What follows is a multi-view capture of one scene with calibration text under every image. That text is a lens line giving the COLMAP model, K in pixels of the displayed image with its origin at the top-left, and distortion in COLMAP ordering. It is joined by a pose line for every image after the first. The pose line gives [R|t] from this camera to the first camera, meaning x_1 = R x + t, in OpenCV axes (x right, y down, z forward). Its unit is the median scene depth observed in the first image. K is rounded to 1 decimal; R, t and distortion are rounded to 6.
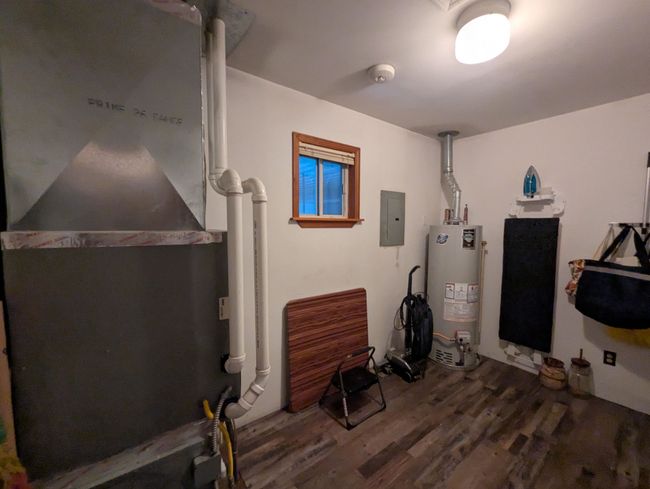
lens RADIAL K [[266.3, 0, 324.8], [0, 266.3, 244.1], [0, 0, 1]] dist [0.000529, -0.001311]
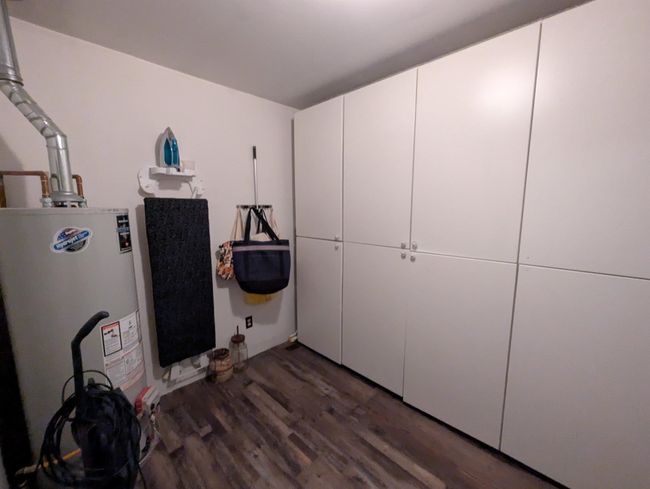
lens RADIAL K [[266.3, 0, 325.9], [0, 266.3, 246.1], [0, 0, 1]] dist [0.000529, -0.001311]
pose [[-0.144834, -0.145363, 0.978720, -0.067245], [0.070896, 0.985083, 0.156800, -0.055650], [-0.986913, 0.092097, -0.132368, 0.745936]]
